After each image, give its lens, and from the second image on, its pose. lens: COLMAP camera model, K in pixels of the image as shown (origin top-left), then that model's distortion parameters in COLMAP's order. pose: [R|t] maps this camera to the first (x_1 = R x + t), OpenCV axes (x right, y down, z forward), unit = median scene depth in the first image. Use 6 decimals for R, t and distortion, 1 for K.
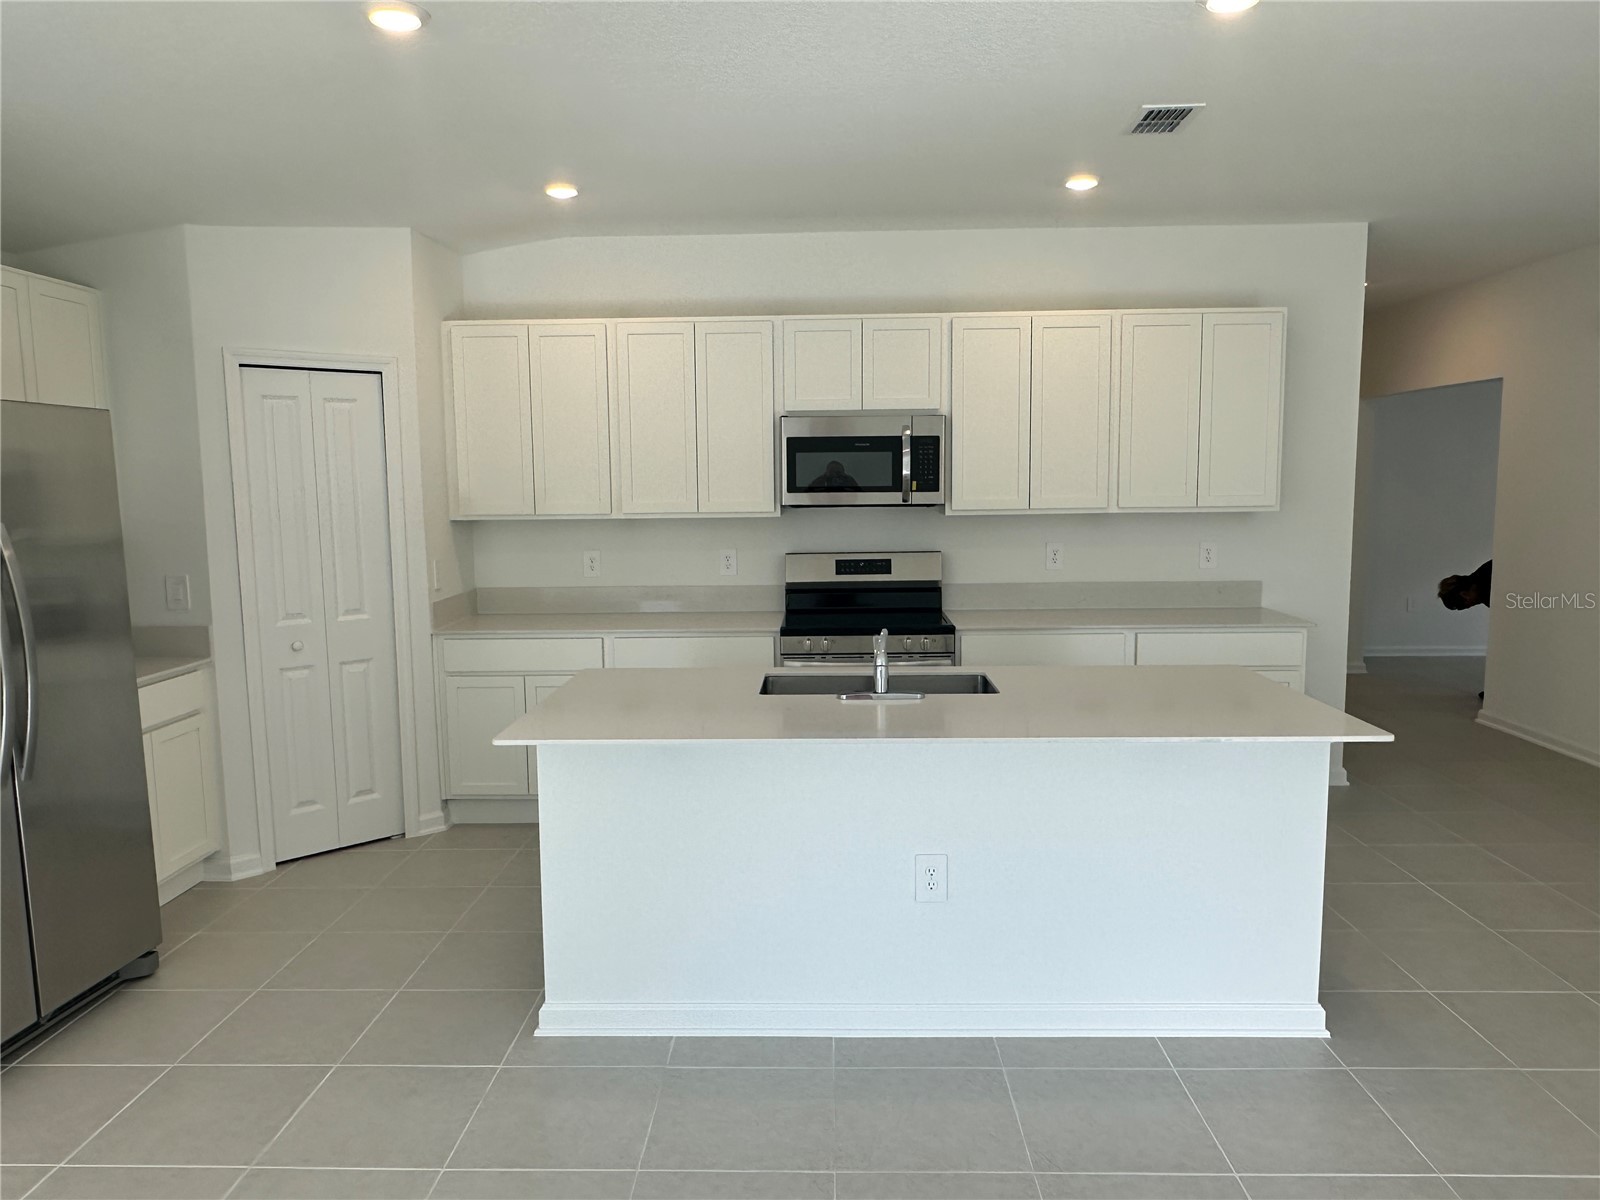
lens RADIAL K [[1133.6, 0, 787.6], [0, 1133.6, 594.6], [0, 0, 1]] dist [0.004126, -0.000987]
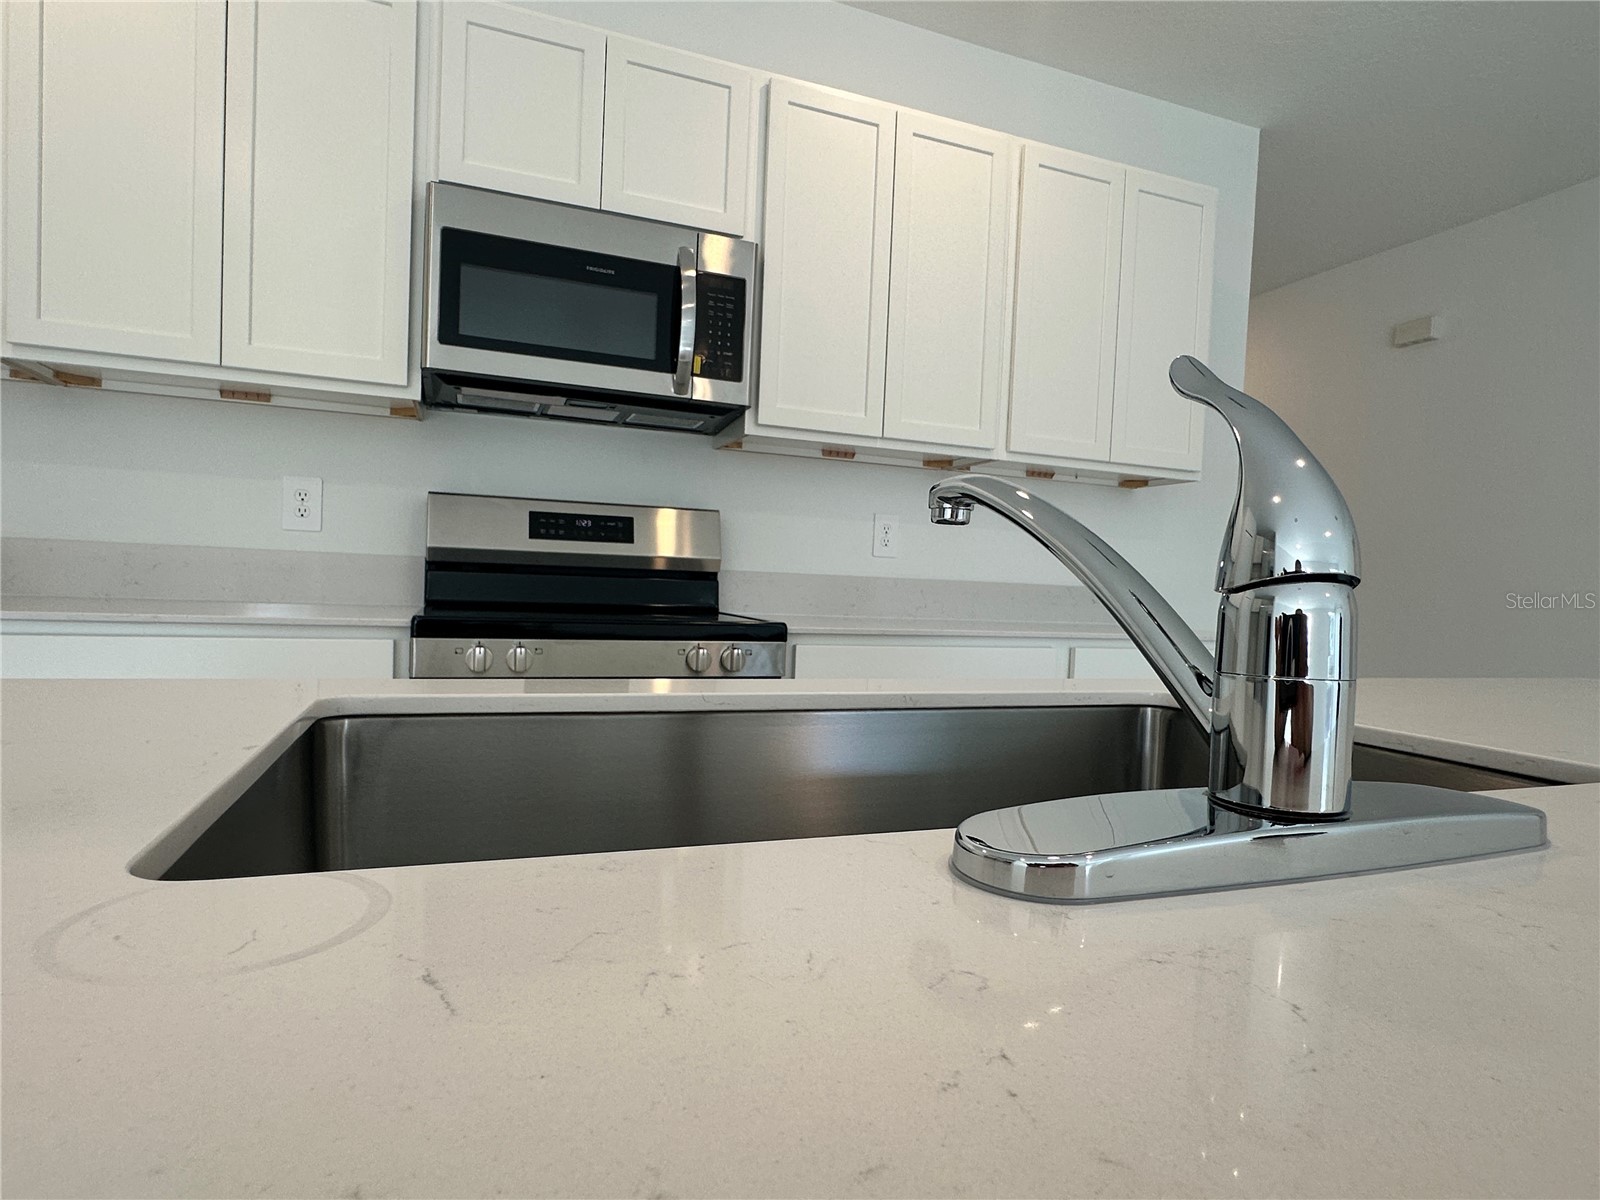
lens RADIAL K [[878.8, 0, 799.4], [0, 878.8, 621.5], [0, 0, 1]] dist [-0.000971, 0.000643]
pose [[0.919174, 0.033997, 0.392381, -0.001602], [-0.012661, 0.998303, -0.056835, 0.046150], [-0.393647, 0.047273, 0.918045, 0.608575]]
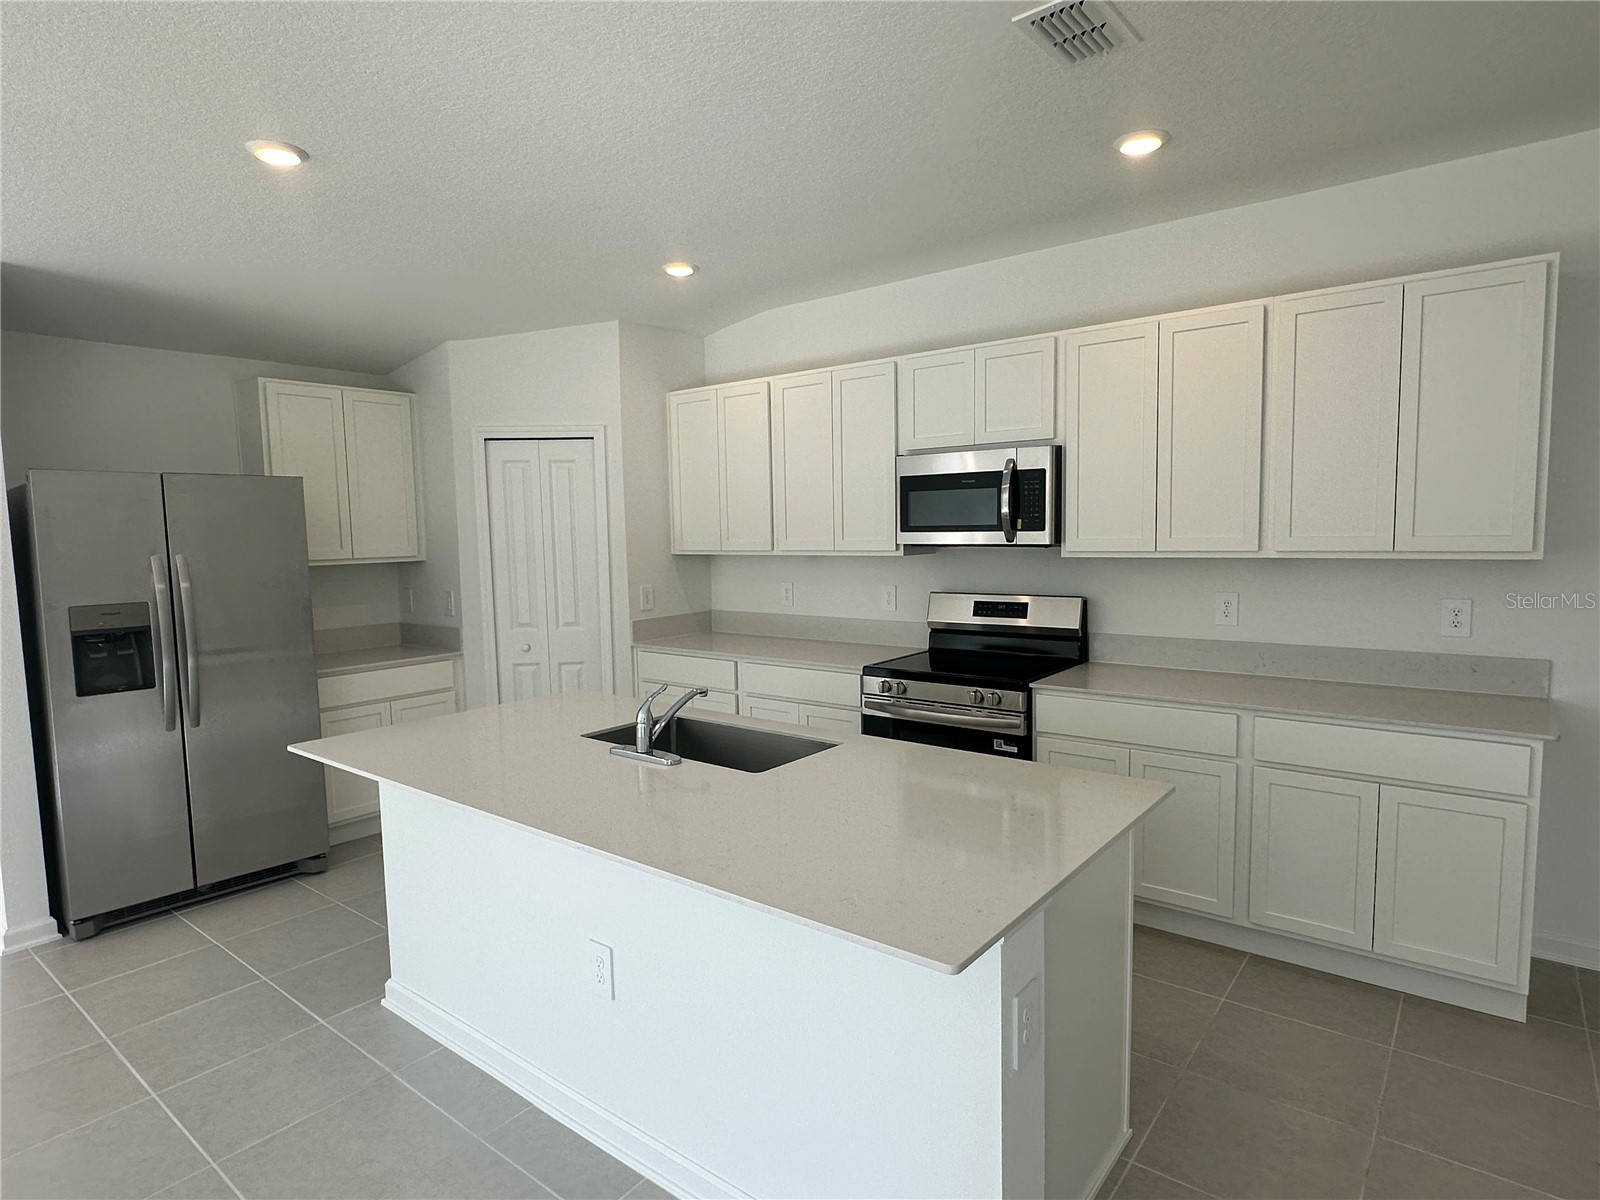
lens RADIAL K [[878.8, 0, 796.0], [0, 878.8, 604.0], [0, 0, 1]] dist [-0.000971, 0.000643]
pose [[0.804792, 0.048225, -0.591595, 0.388385], [-0.051096, 0.998623, 0.011896, -0.031064], [0.591354, 0.020654, 0.806147, 0.322150]]
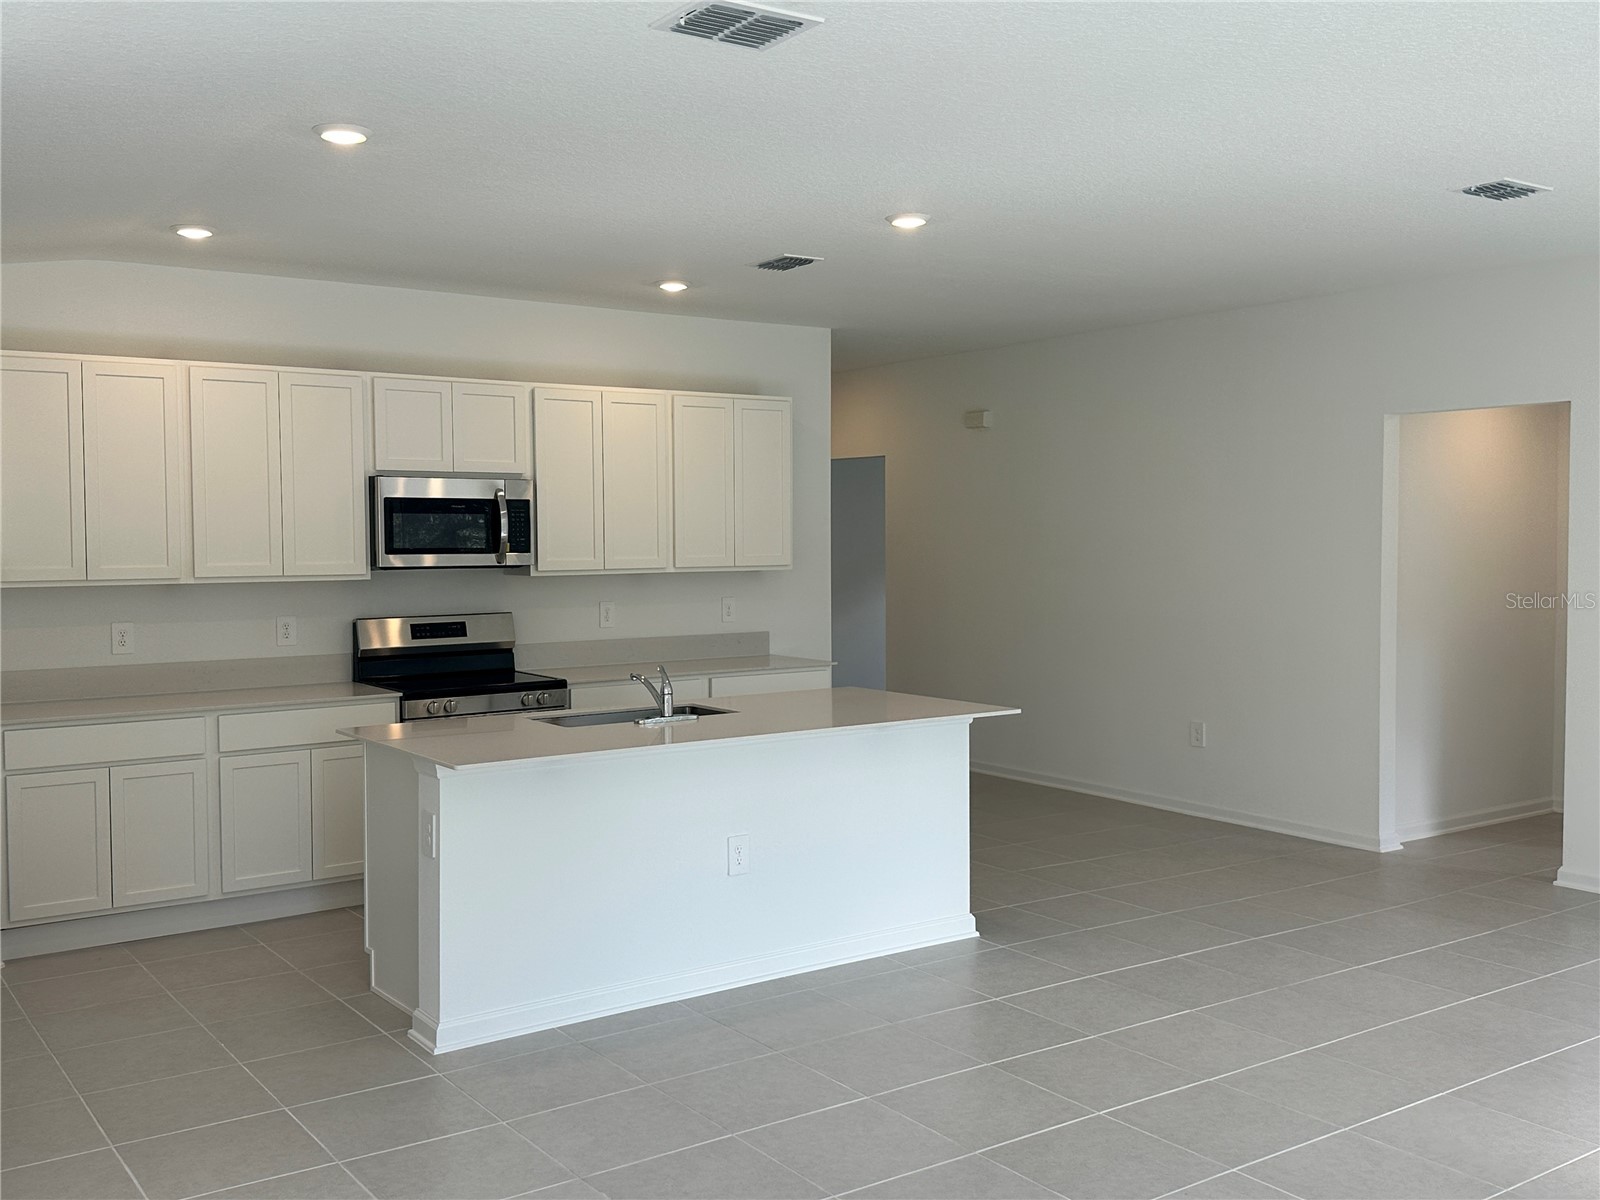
lens RADIAL K [[1522.3, 0, 804.0], [0, 1522.3, 577.3], [0, 0, 1]] dist [0.048529, 0.000000]
pose [[0.795011, -0.010990, 0.606495, -0.508564], [0.058415, 0.996576, -0.058513, 0.026811], [-0.603776, 0.081947, 0.792931, -0.247495]]
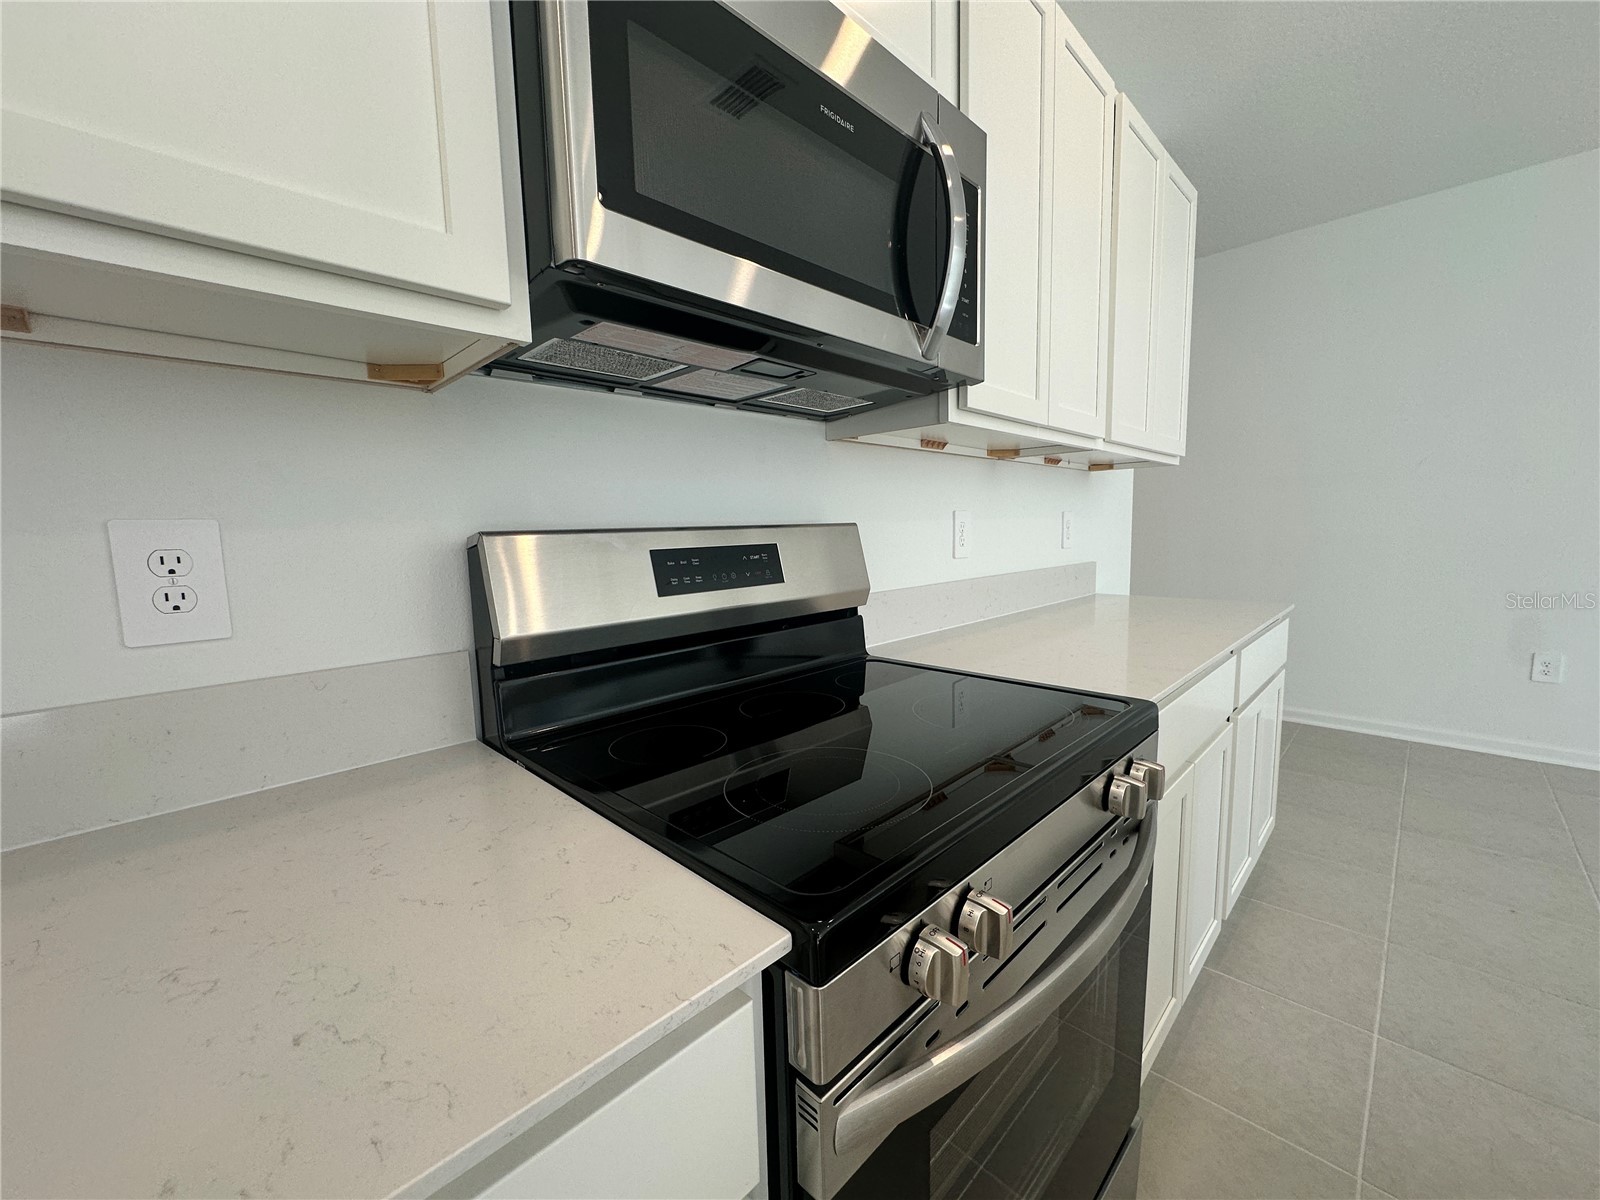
lens RADIAL K [[639.6, 0, 799.5], [0, 639.6, 605.7], [0, 0, 1]] dist [-0.000816, -0.000049]
pose [[0.673528, -0.090844, 0.733558, -0.067603], [0.094684, 0.994847, 0.036266, -0.018834], [-0.733072, 0.045030, 0.678659, 0.902083]]
